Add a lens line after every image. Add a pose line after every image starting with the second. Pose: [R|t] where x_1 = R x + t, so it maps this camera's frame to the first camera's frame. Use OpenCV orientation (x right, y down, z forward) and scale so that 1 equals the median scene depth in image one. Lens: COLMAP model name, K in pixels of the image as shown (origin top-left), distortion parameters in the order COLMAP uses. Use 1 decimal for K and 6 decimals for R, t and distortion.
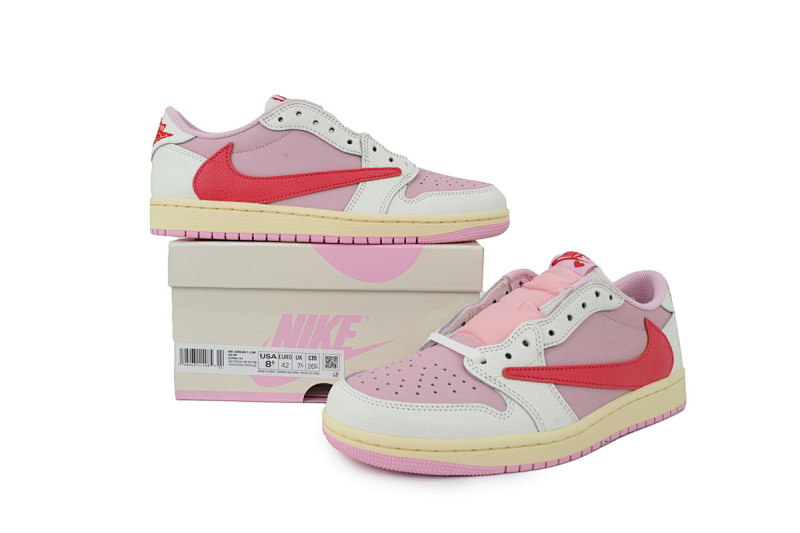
lens RADIAL K [[638.0, 0, 400.4], [0, 638.0, 266.2], [0, 0, 1]] dist [0.005899, -0.000834]
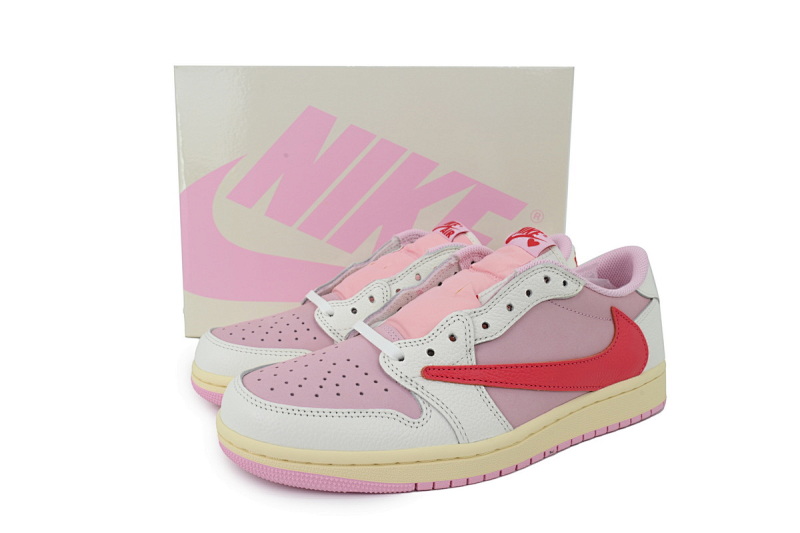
lens RADIAL K [[638.0, 0, 400.6], [0, 638.0, 268.1], [0, 0, 1]] dist [0.005899, -0.000834]
pose [[0.996960, 0.011214, -0.077101, 0.190017], [-0.006279, 0.997933, 0.063951, -0.025204], [0.077659, -0.063273, 0.994970, 0.154678]]
